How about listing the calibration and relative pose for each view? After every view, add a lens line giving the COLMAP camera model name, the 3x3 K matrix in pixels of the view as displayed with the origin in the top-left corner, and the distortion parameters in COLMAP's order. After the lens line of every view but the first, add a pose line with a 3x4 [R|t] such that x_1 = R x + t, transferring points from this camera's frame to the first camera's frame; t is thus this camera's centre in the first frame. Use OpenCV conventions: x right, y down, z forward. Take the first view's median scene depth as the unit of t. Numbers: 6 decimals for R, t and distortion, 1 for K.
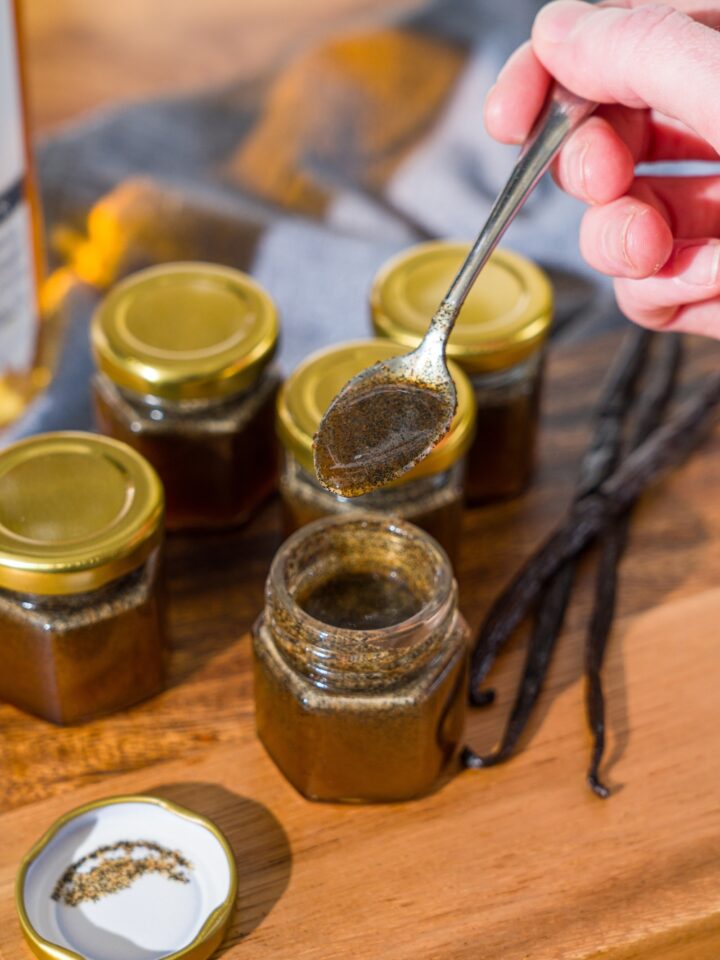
lens RADIAL K [[2186.5, 0, 360.0], [0, 2186.5, 480.0], [0, 0, 1]] dist [0.104332, -0.031585]
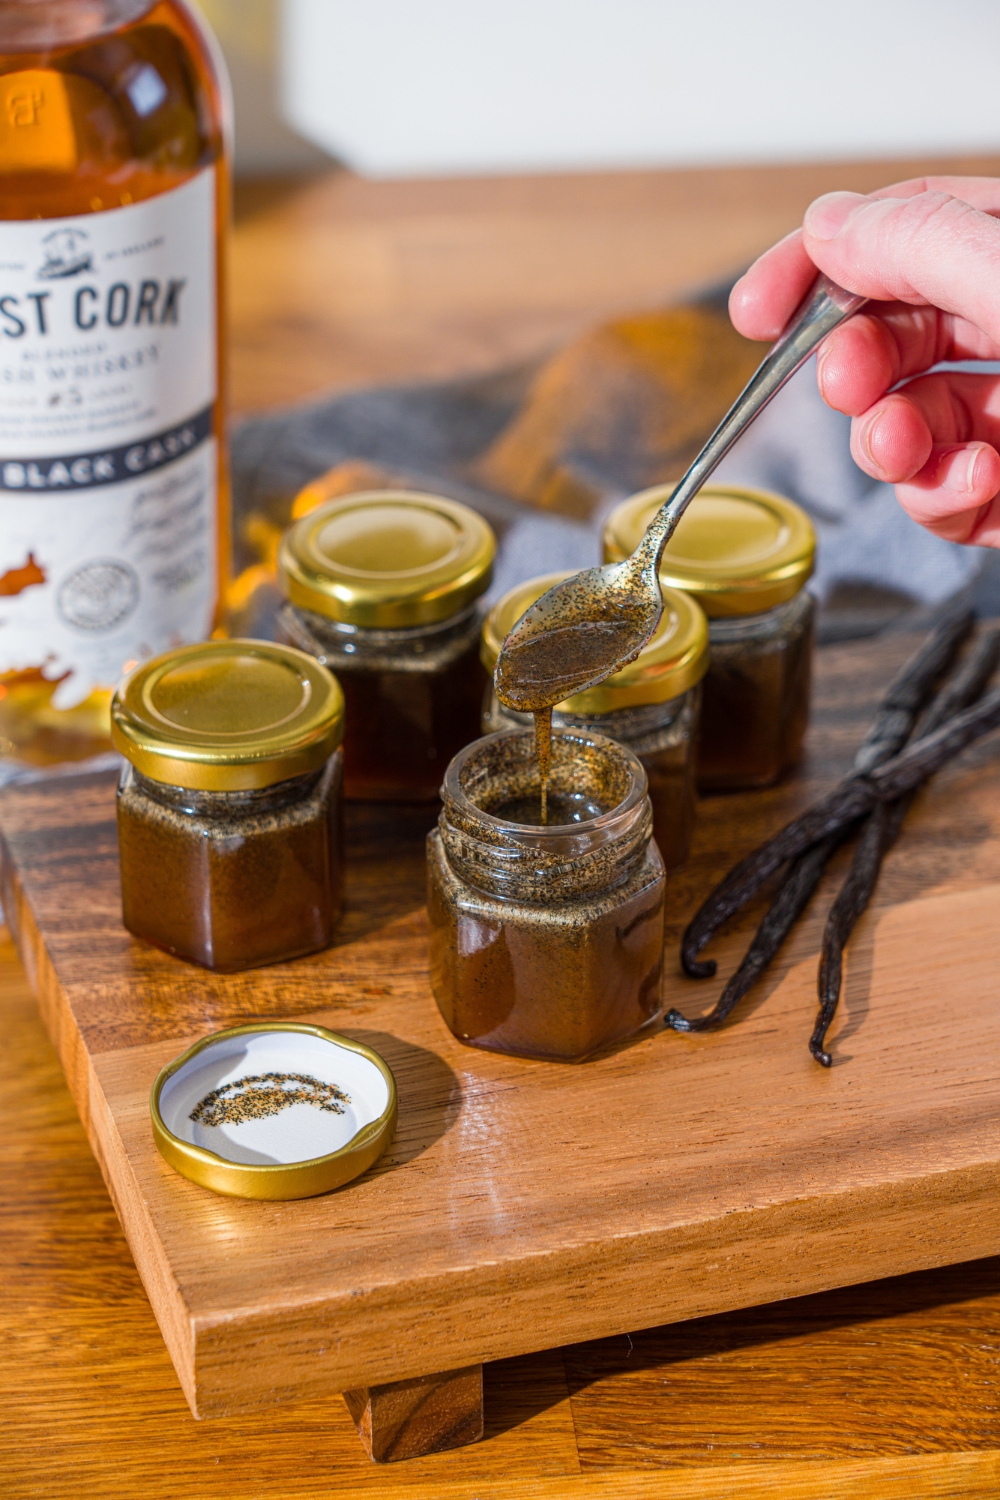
lens RADIAL K [[4041.0, 0, 500.0], [0, 4041.0, 750.0], [0, 0, 1]] dist [0.011016, 0.474286]
pose [[0.995652, 0.042655, -0.082810, 0.108529], [-0.055947, 0.984621, -0.165501, 0.290492], [0.074477, 0.169415, 0.982727, -0.594817]]
